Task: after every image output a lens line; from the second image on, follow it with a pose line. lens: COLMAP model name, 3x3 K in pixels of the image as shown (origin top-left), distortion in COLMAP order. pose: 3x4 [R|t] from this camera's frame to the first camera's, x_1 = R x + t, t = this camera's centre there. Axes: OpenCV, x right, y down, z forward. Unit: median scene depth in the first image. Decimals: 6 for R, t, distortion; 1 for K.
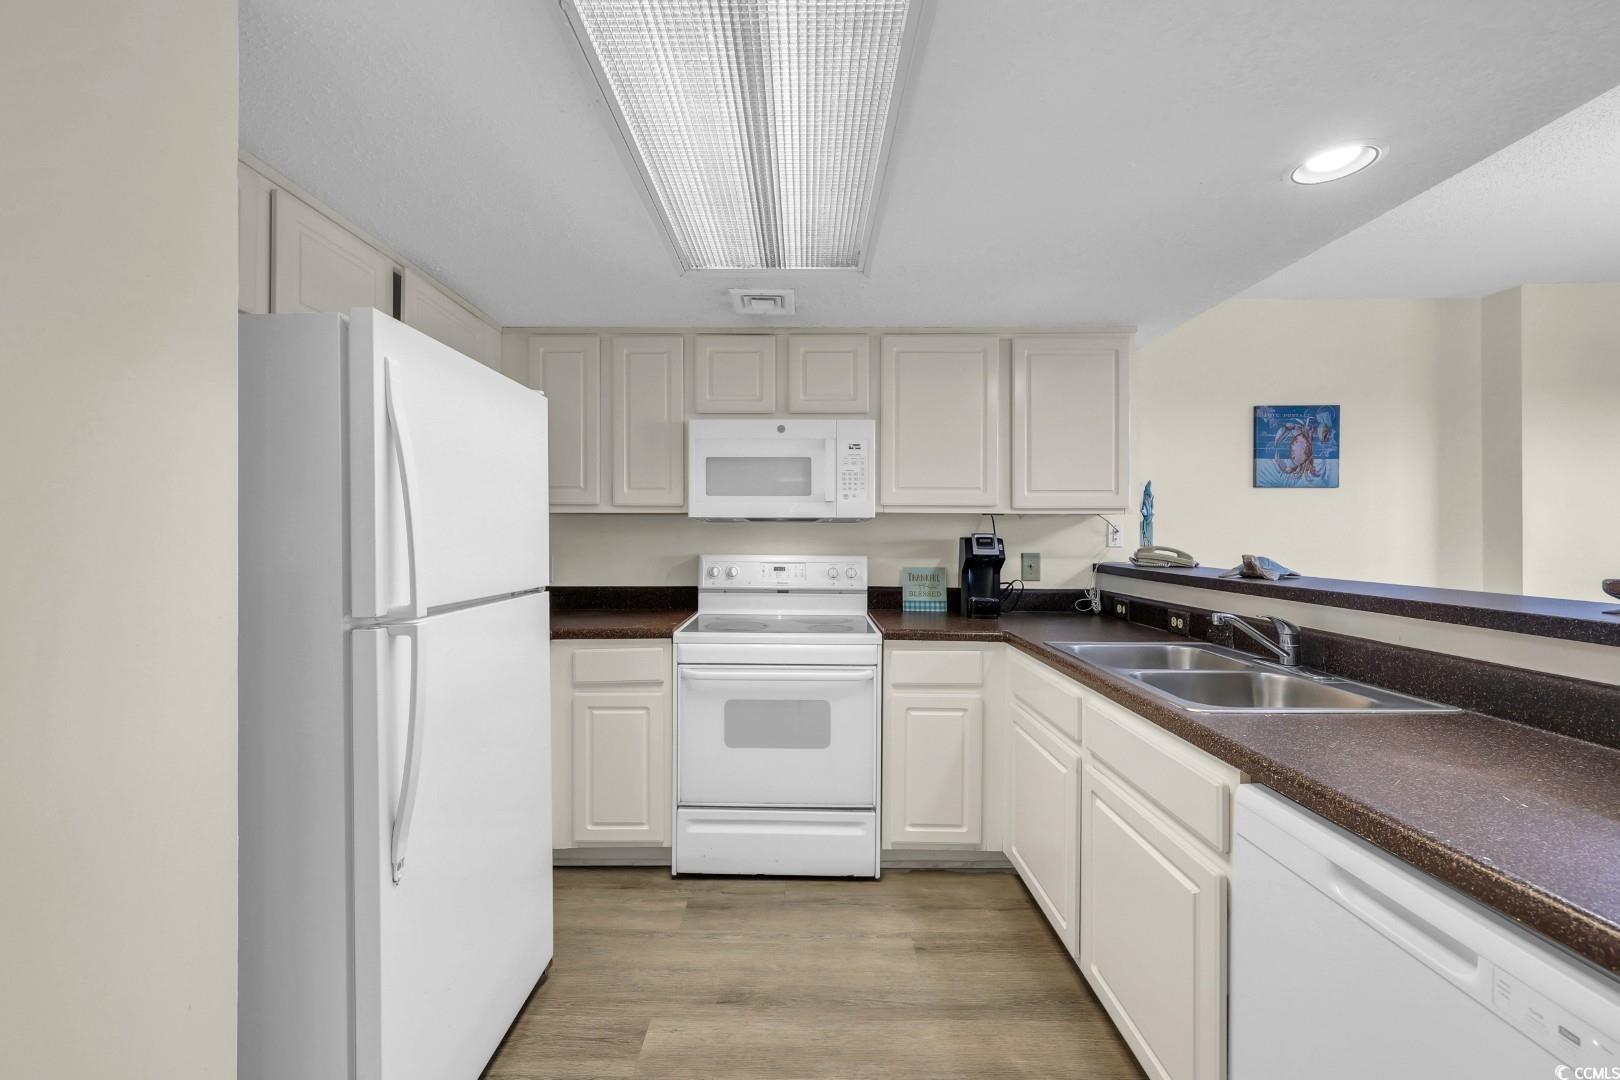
lens RADIAL K [[652.0, 0, 804.8], [0, 652.0, 536.7], [0, 0, 1]] dist [0.011996, -0.000143]
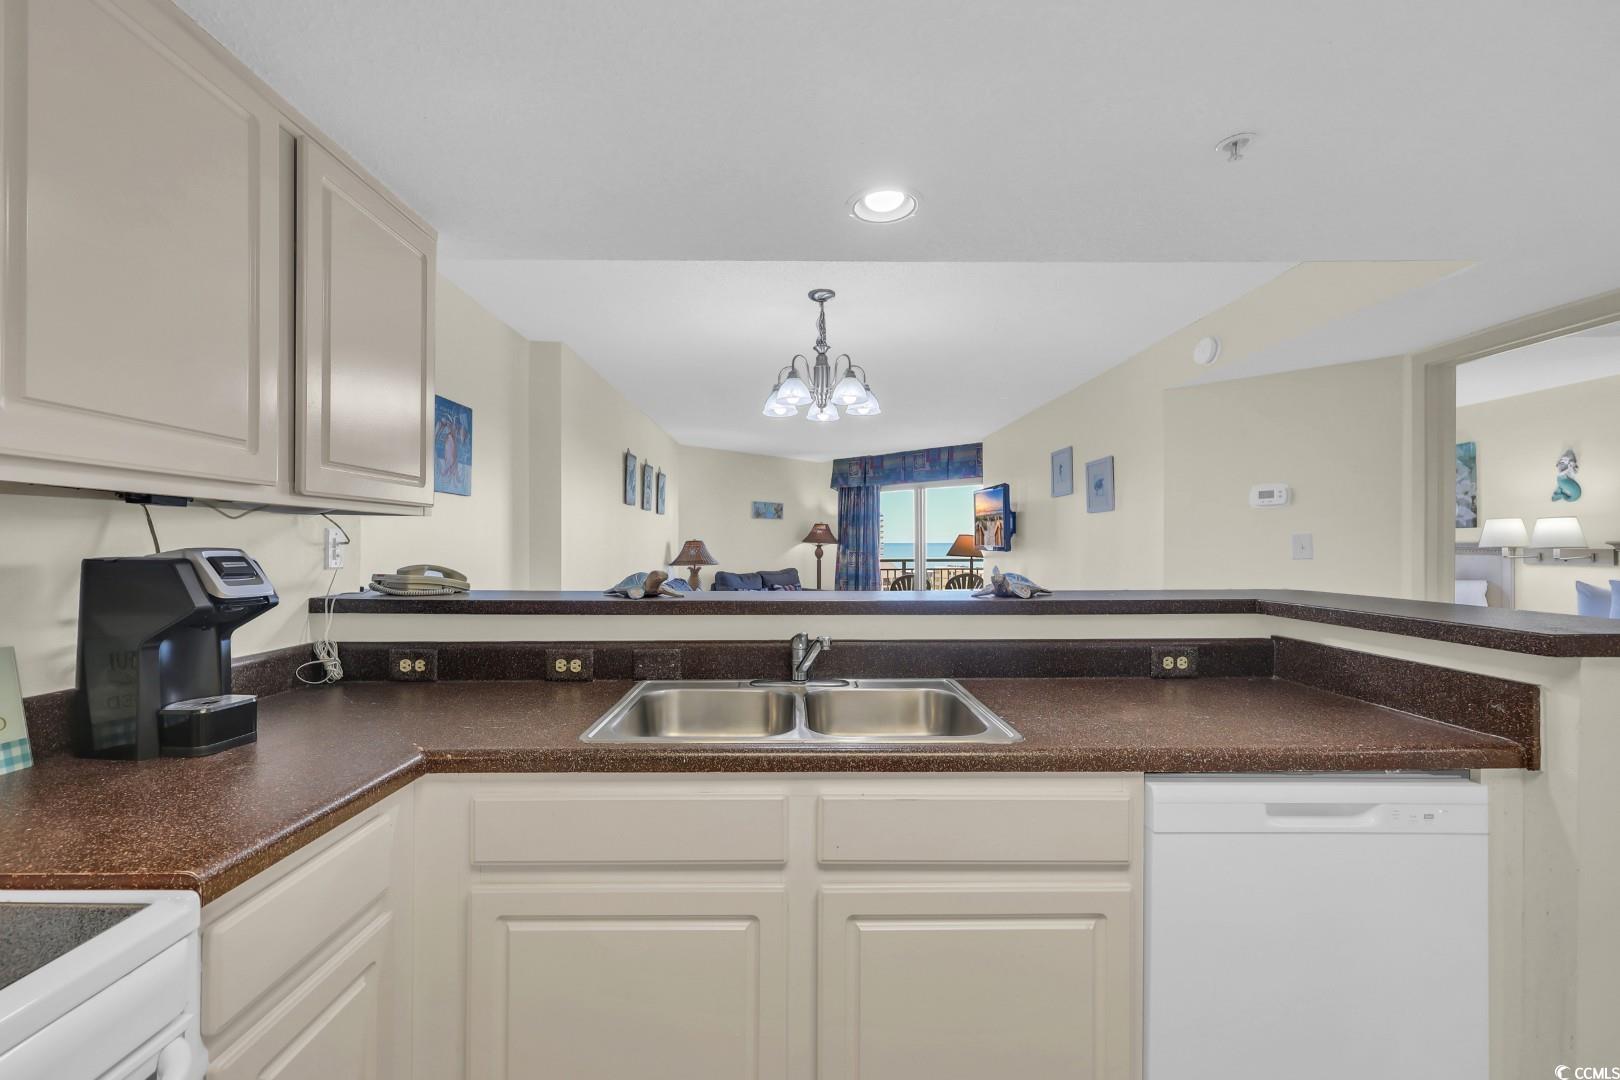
lens RADIAL K [[652.0, 0, 811.8], [0, 652.0, 545.1], [0, 0, 1]] dist [0.011996, -0.000143]
pose [[-0.016688, 0.000650, 0.999861, -0.151612], [0.000395, 1.000000, -0.000644, -0.005072], [-0.999861, 0.000384, -0.016688, 0.601536]]
